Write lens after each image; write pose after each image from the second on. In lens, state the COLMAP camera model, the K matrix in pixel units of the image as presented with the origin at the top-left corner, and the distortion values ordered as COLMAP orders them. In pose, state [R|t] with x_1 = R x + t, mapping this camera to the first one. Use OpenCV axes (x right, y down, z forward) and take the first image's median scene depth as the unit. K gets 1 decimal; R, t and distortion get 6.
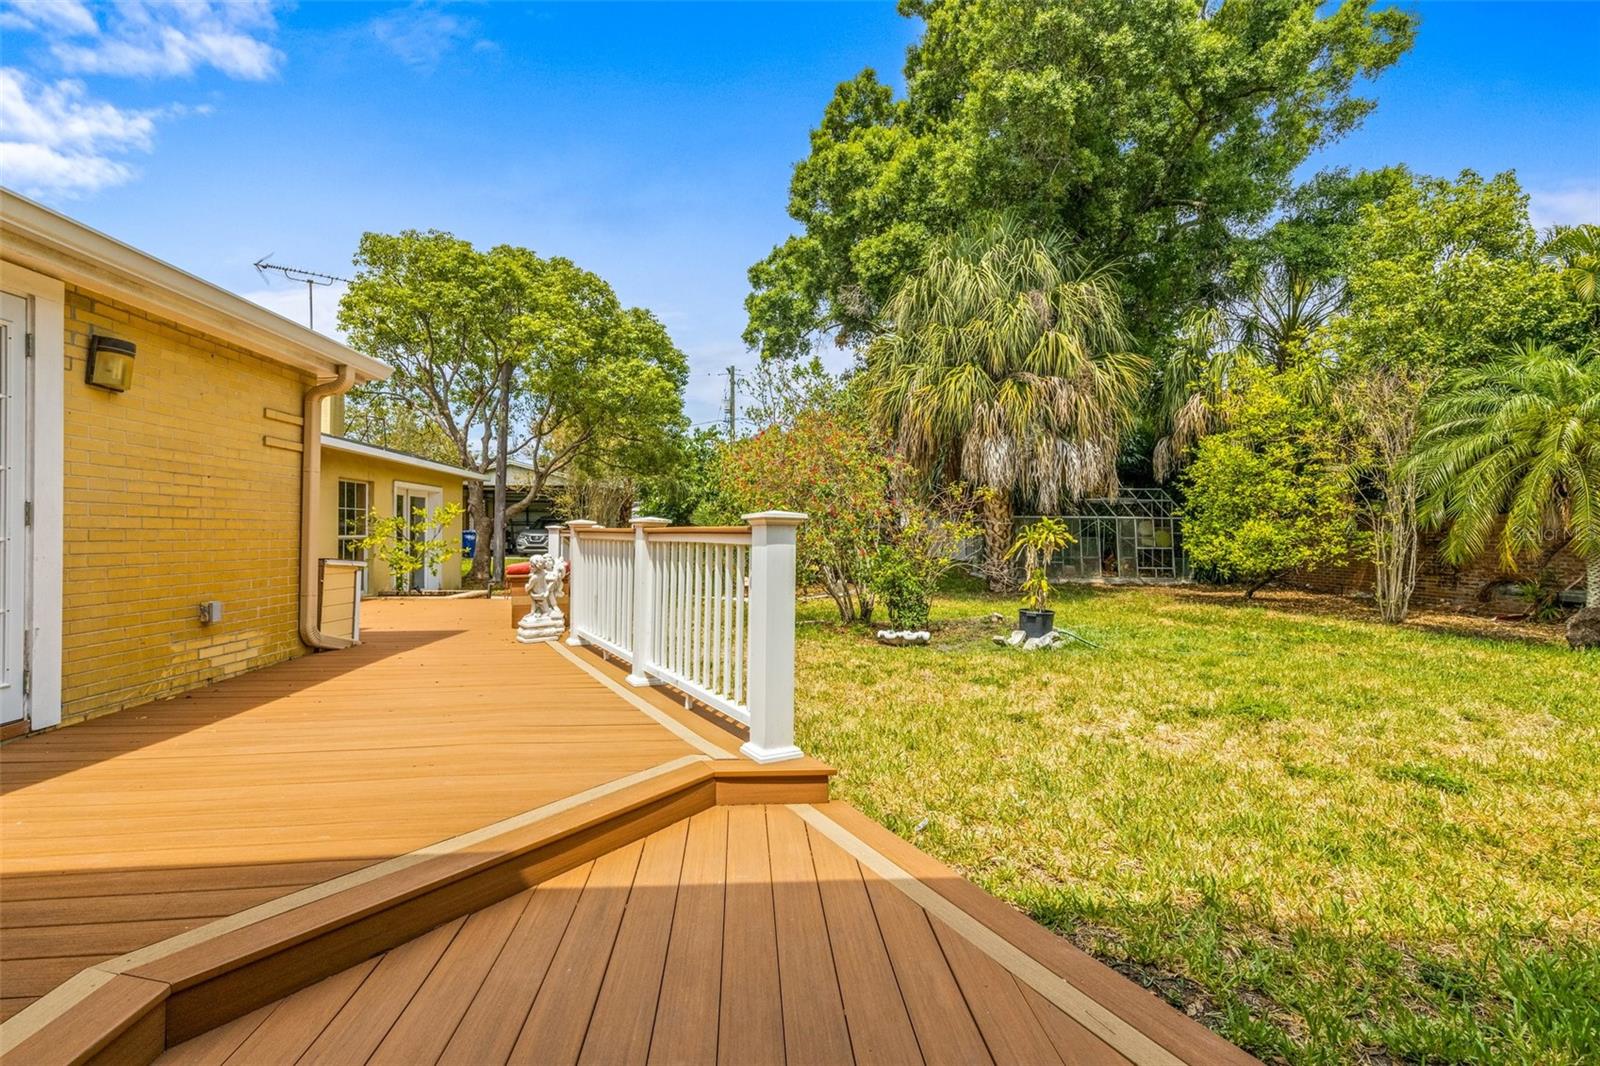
lens RADIAL K [[713.7, 0, 807.1], [0, 713.7, 534.7], [0, 0, 1]] dist [0.002509, 0.000285]
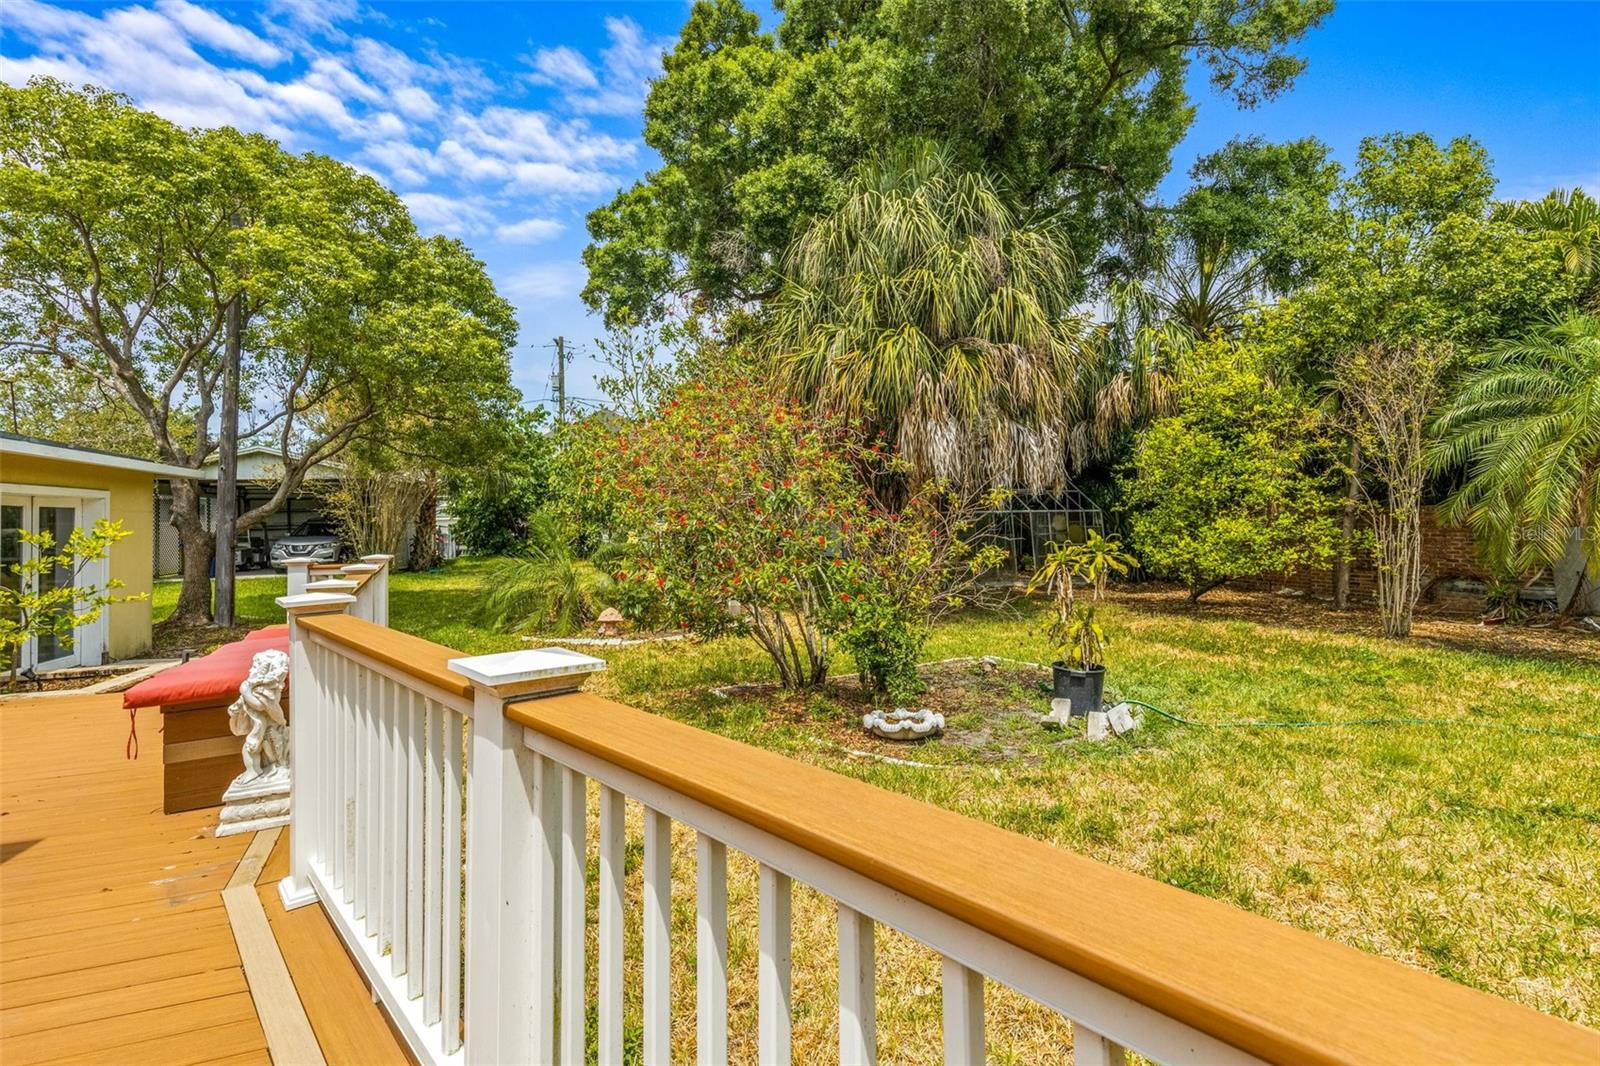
lens RADIAL K [[713.7, 0, 797.2], [0, 713.7, 503.9], [0, 0, 1]] dist [0.002509, 0.000285]
pose [[0.973798, -0.017378, 0.226750, -0.058784], [0.022349, 0.999563, -0.019372, -0.025923], [-0.226314, 0.023932, 0.973760, 0.228700]]
